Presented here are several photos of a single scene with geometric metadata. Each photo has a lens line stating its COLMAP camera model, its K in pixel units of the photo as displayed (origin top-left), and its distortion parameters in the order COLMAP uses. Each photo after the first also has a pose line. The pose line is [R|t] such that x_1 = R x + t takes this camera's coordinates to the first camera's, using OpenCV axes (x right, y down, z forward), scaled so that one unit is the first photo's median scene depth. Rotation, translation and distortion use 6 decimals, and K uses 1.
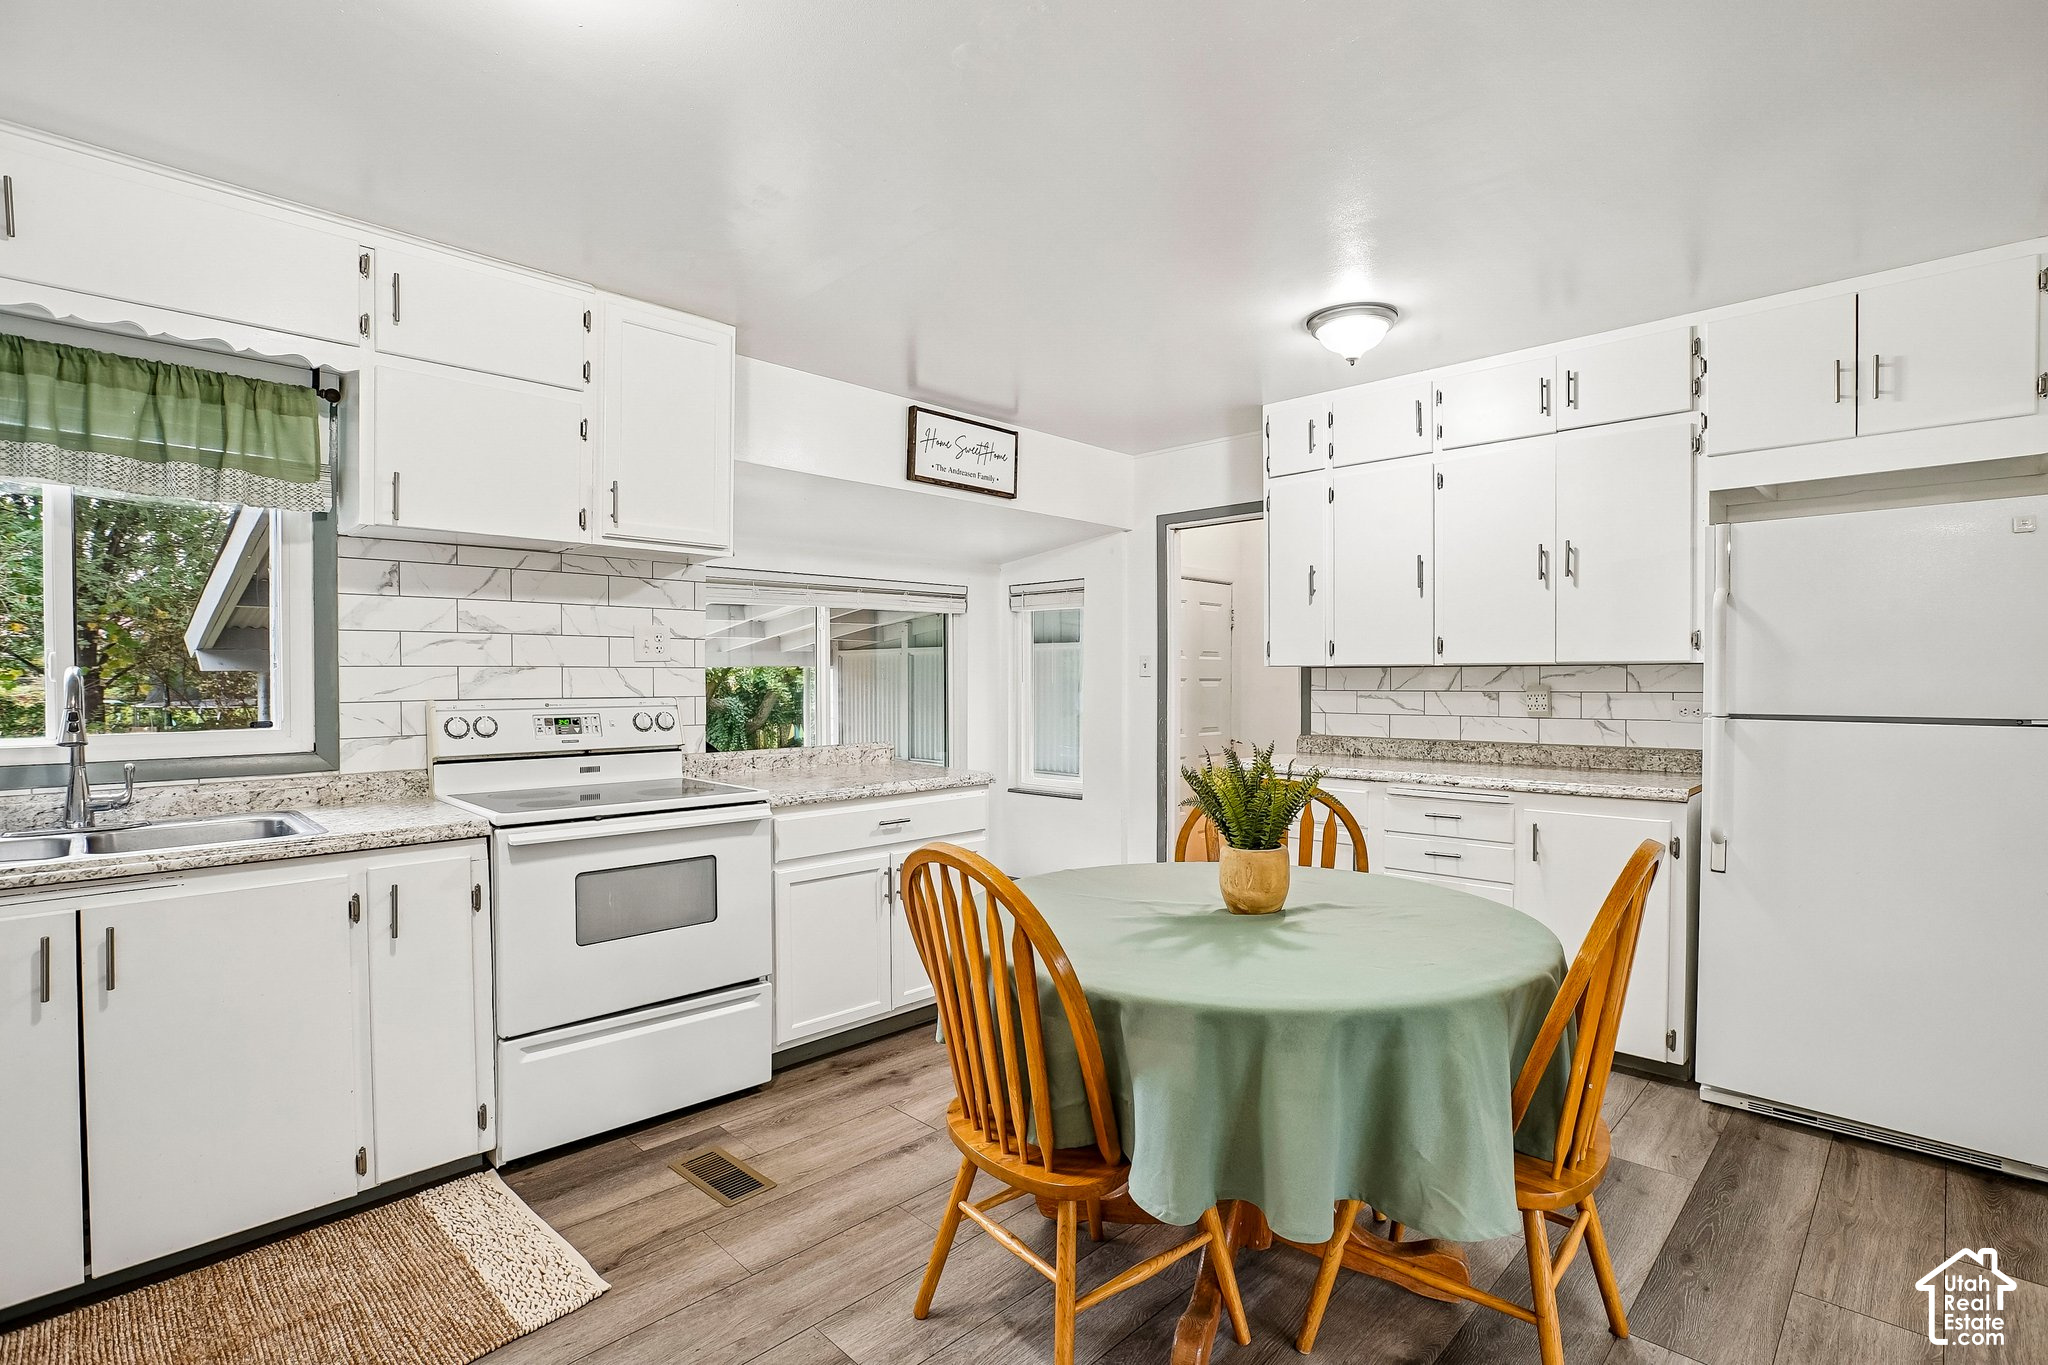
lens RADIAL K [[963.8, 0, 1036.7], [0, 963.8, 693.2], [0, 0, 1]] dist [-0.057449, 0.025475]
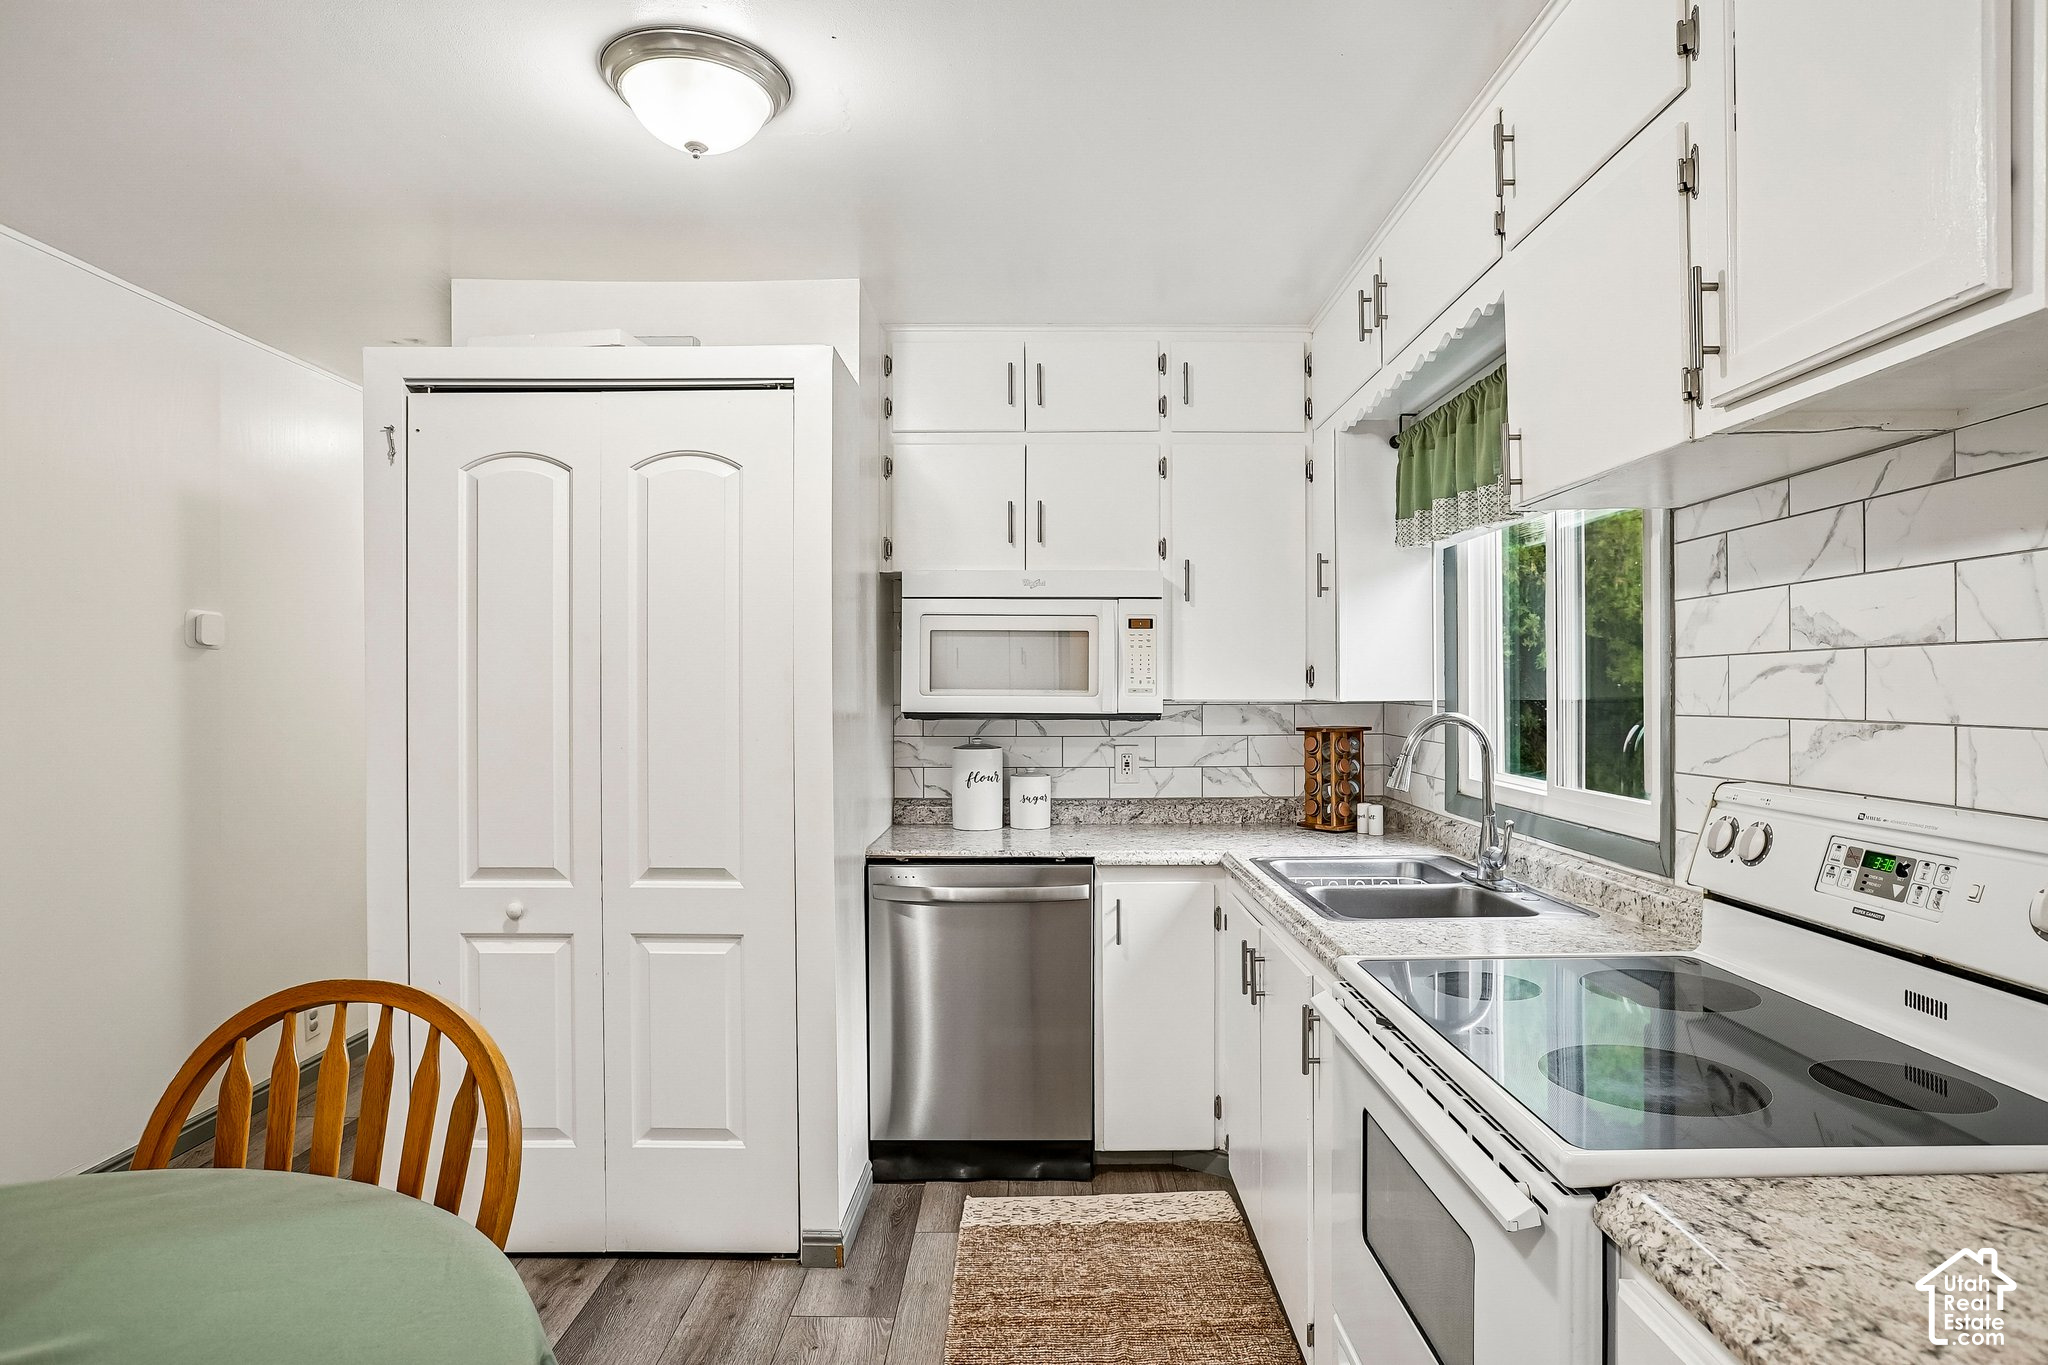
lens RADIAL K [[1128.4, 0, 1033.0], [0, 1128.4, 687.7], [0, 0, 1]] dist [-0.057058, 0.045943]
pose [[-0.708426, 0.002140, -0.705782, 0.083440], [-0.007130, 0.999923, 0.010189, -0.046315], [0.705749, 0.012251, -0.708356, 1.090038]]
